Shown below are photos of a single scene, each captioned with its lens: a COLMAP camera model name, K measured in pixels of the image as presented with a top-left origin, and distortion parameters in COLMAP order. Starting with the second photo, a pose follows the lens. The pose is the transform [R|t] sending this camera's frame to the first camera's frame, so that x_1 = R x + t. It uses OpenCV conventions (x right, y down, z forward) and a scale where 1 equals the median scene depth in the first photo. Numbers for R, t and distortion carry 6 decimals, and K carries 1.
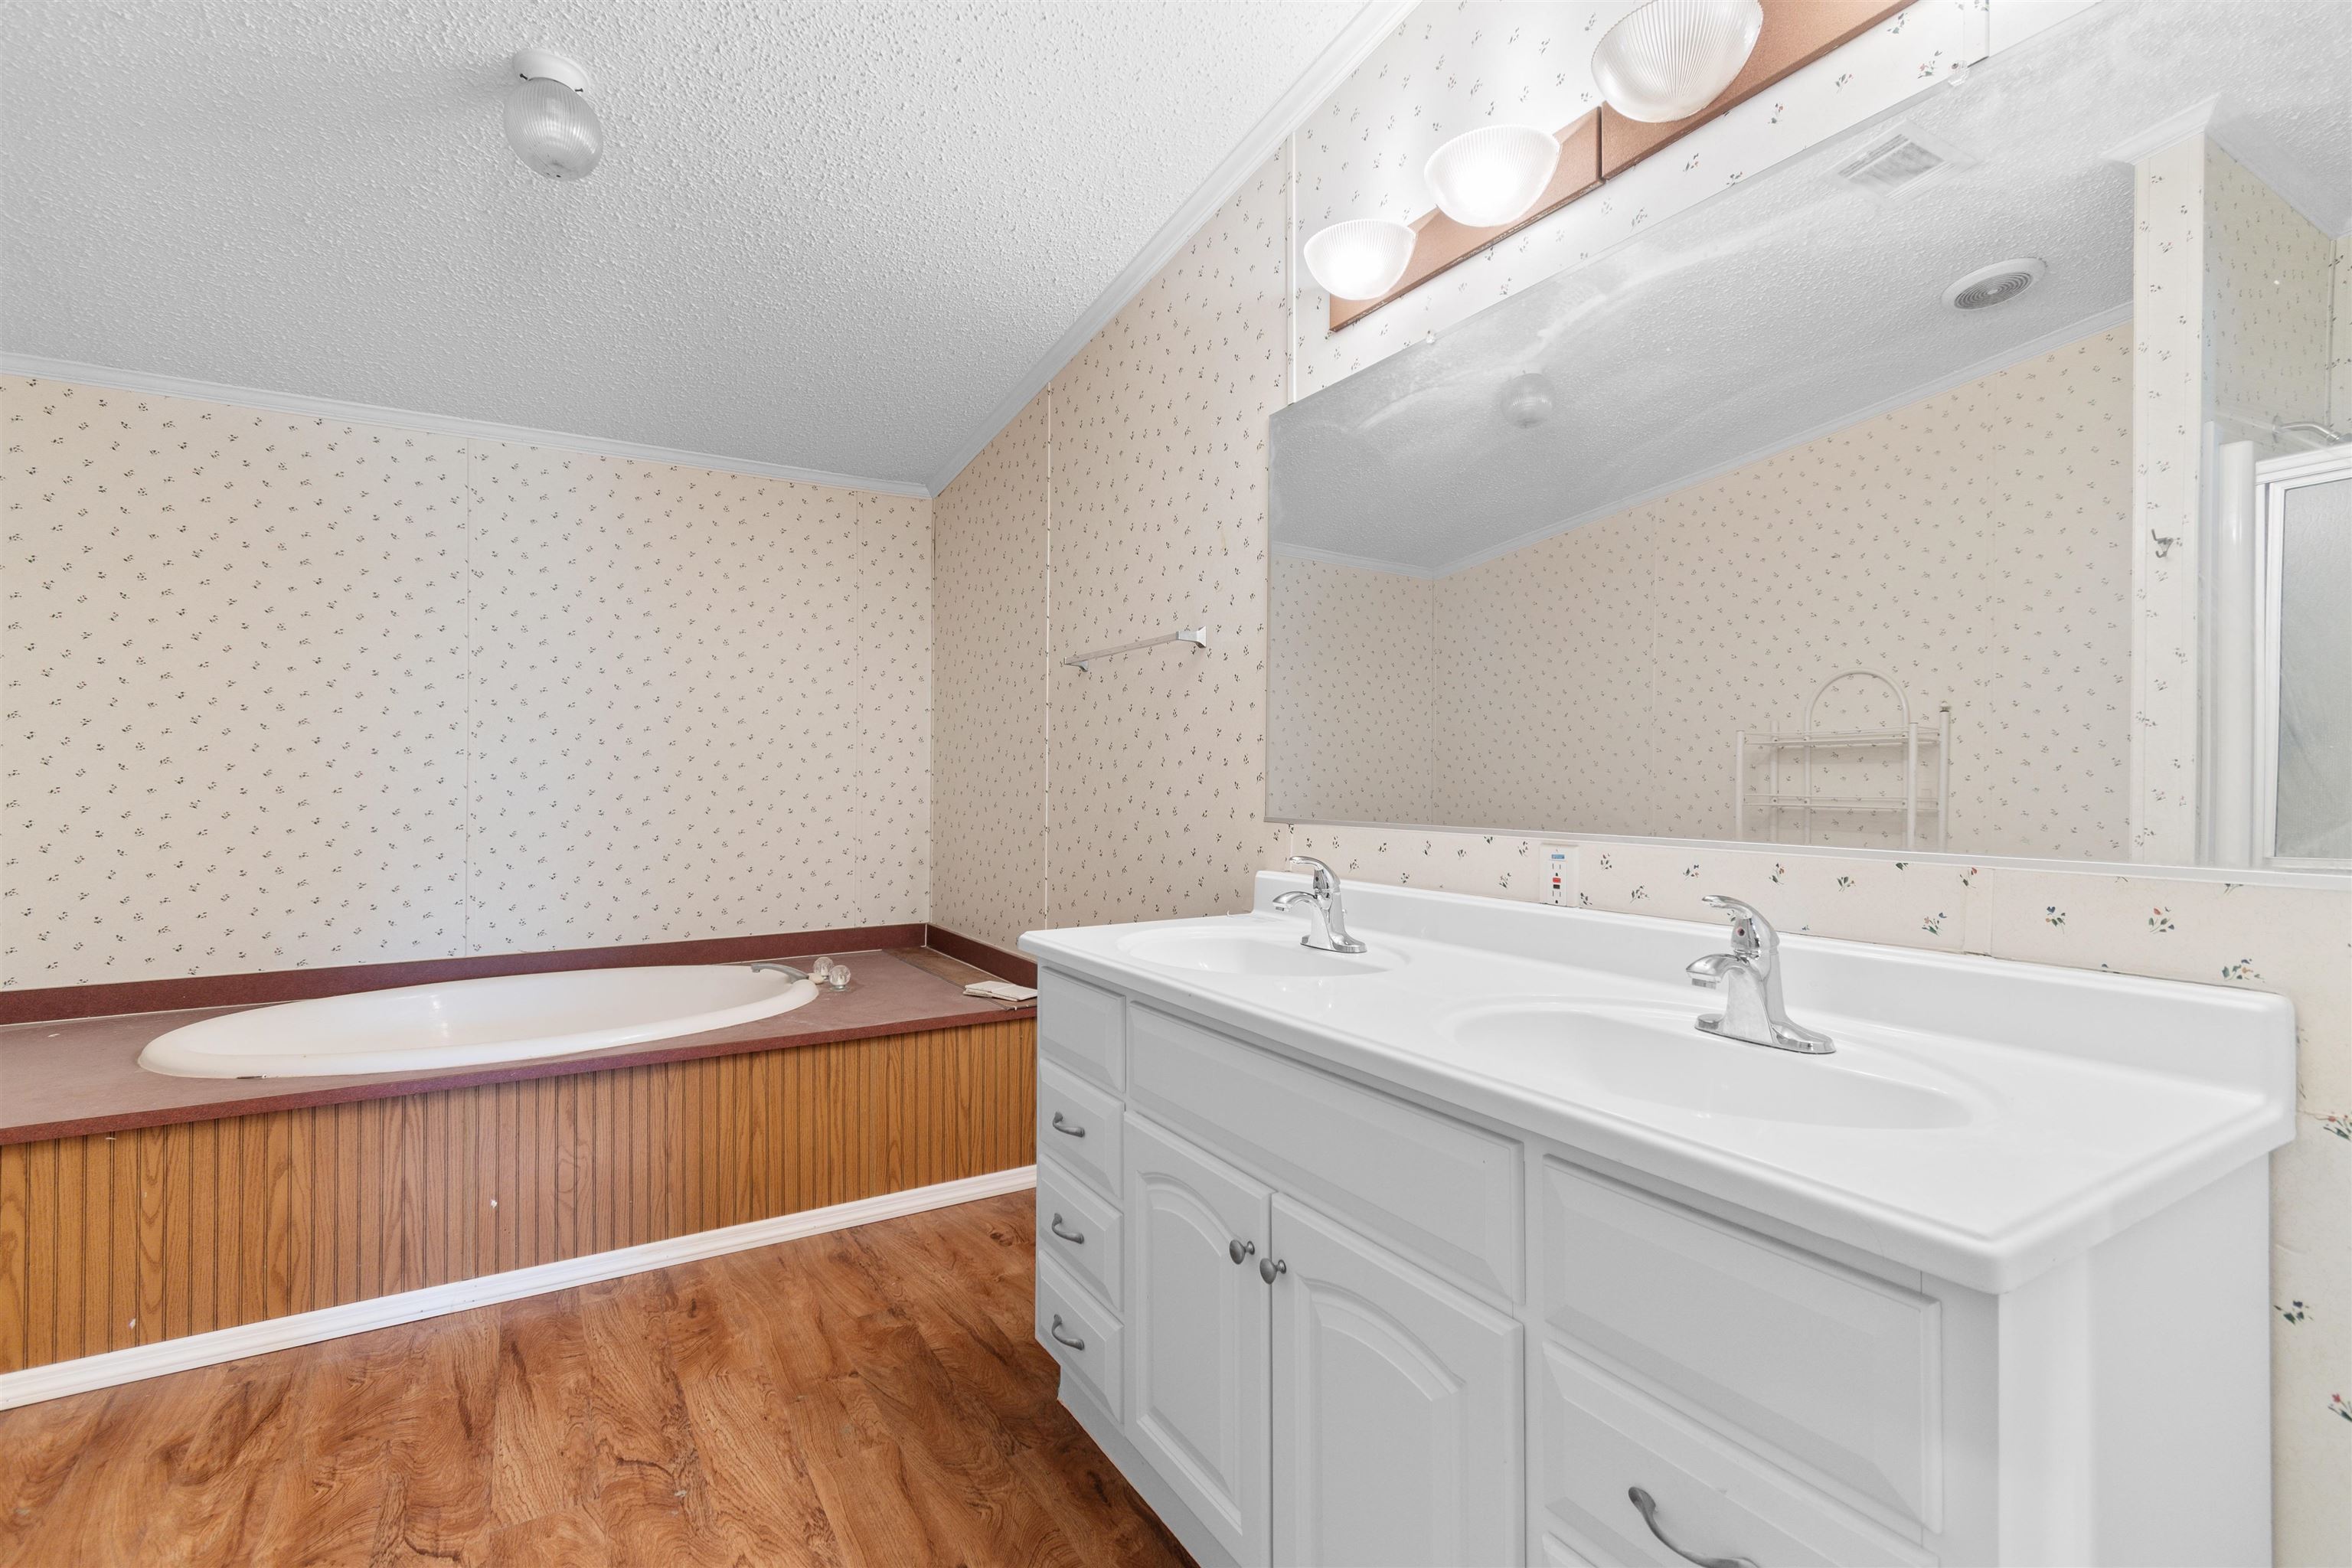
lens RADIAL K [[1045.3, 0, 1176.1], [0, 1045.3, 786.9], [0, 0, 1]] dist [0.007846, -0.004280]
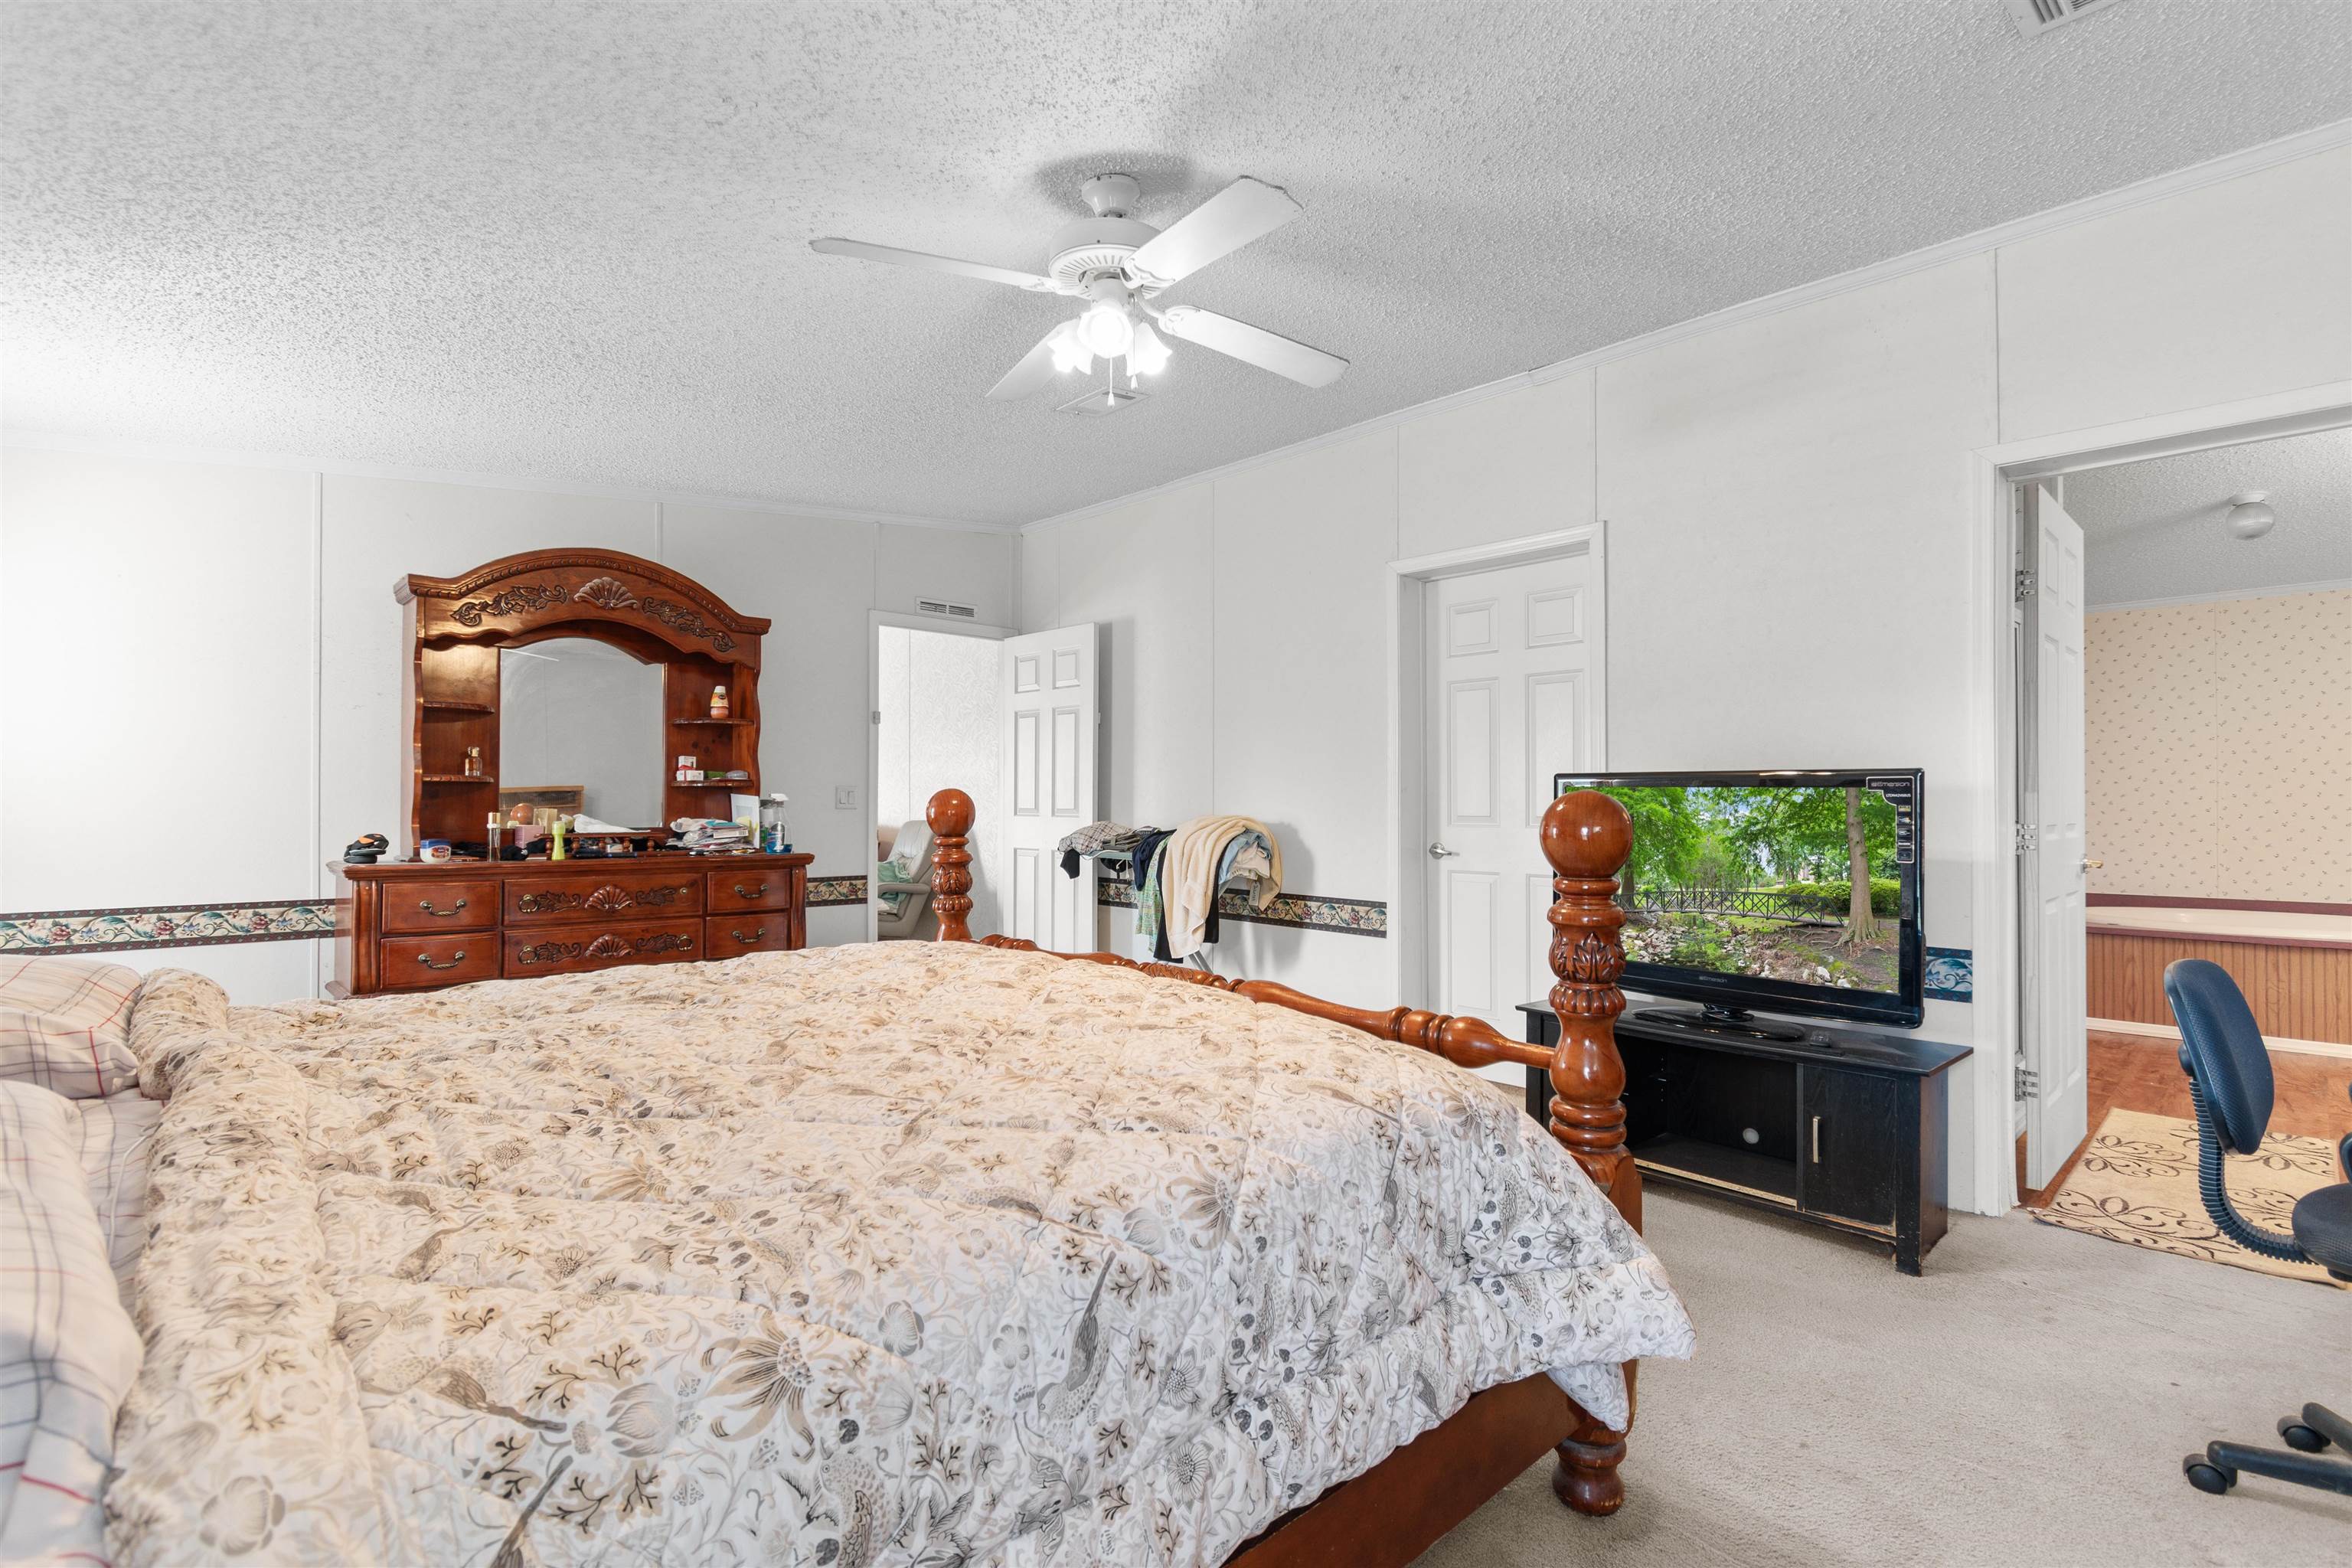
lens RADIAL K [[1080.6, 0, 1176.2], [0, 1080.6, 786.1], [0, 0, 1]] dist [-0.001267, -0.000008]
pose [[0.198148, -0.012824, -0.980088, 1.057902], [0.004197, 0.999916, -0.012235, -0.018064], [0.980163, -0.001689, 0.198185, -1.505153]]
